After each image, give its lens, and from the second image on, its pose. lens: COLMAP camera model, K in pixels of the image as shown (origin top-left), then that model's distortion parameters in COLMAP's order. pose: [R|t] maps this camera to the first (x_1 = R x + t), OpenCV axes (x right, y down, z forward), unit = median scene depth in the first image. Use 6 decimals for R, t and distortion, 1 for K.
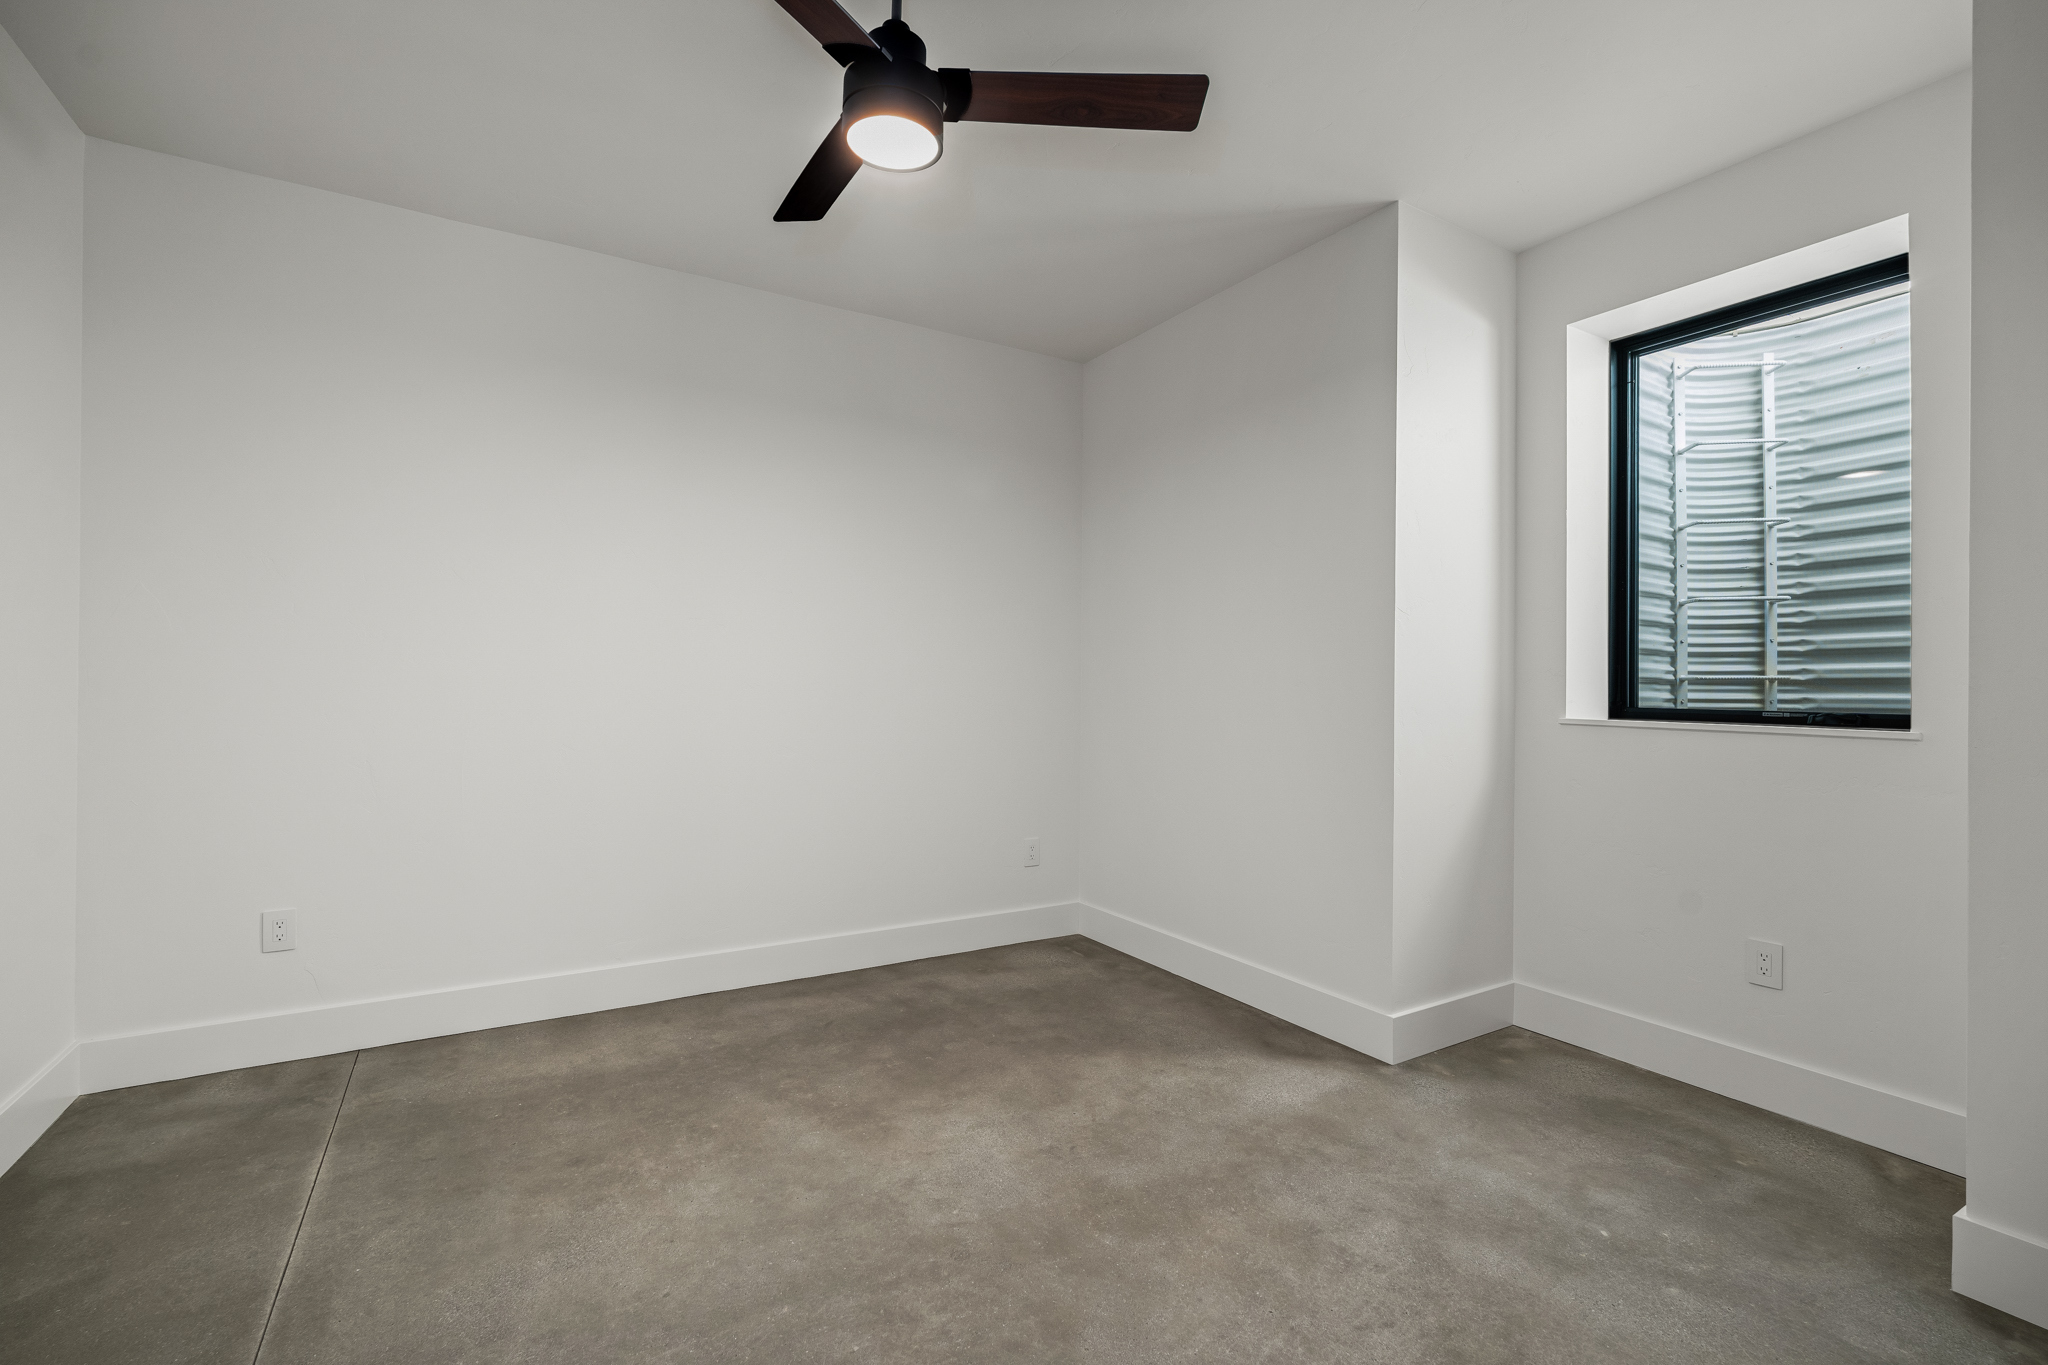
lens RADIAL K [[901.9, 0, 1032.2], [0, 901.9, 680.7], [0, 0, 1]] dist [0.000722, 0.000213]
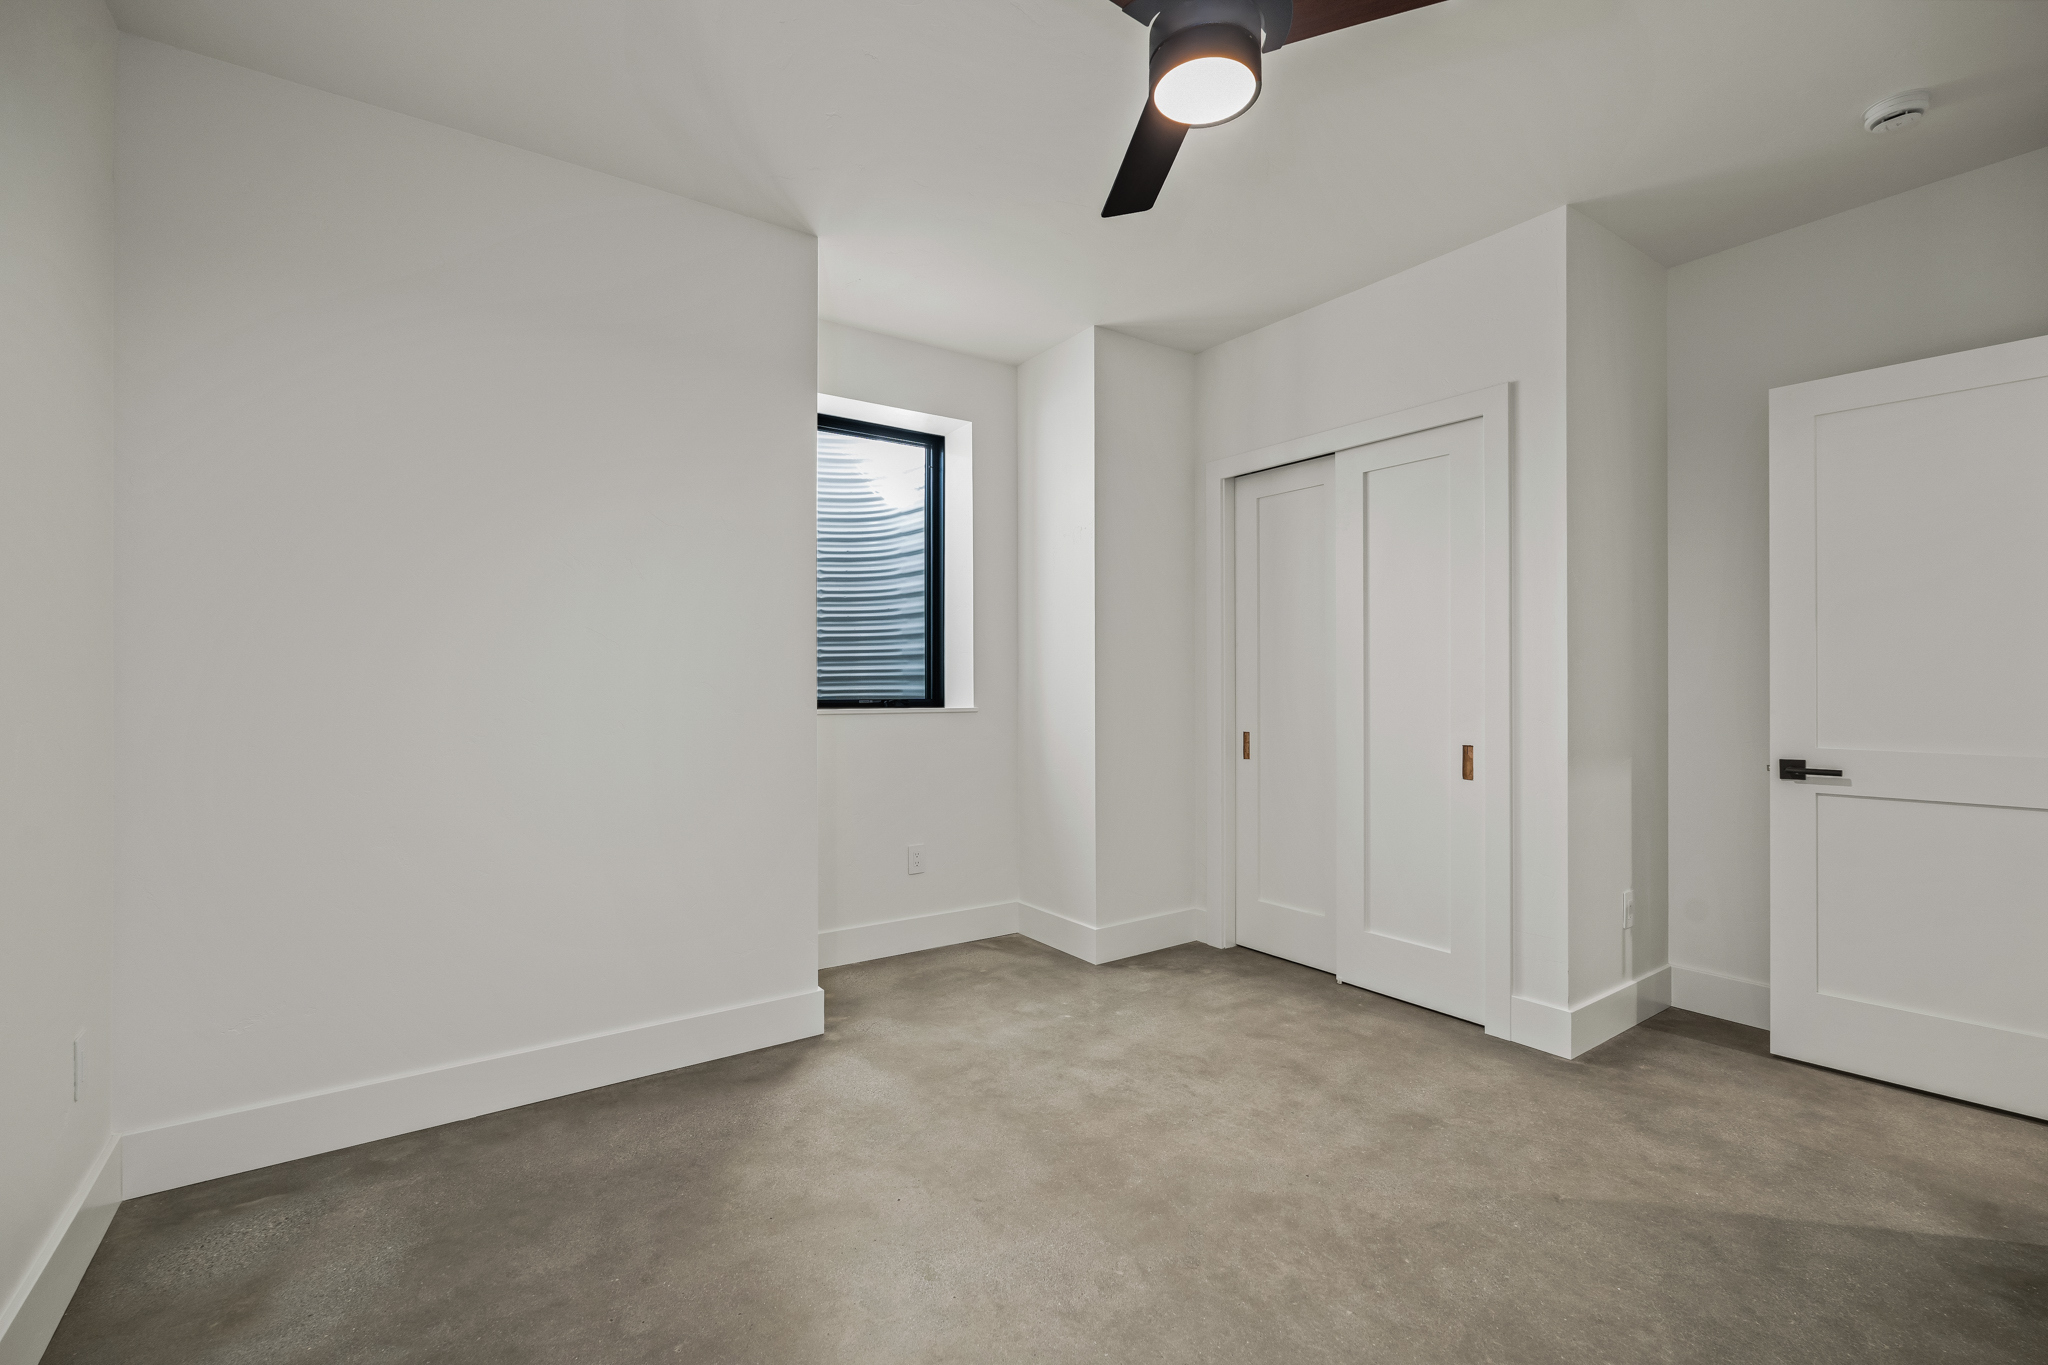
lens RADIAL K [[901.9, 0, 1036.4], [0, 901.9, 681.8], [0, 0, 1]] dist [0.000722, 0.000213]
pose [[-0.074214, -0.004854, 0.997230, -0.784481], [-0.005484, 0.999975, 0.004460, -0.002921], [-0.997227, -0.005138, -0.074239, 0.929794]]
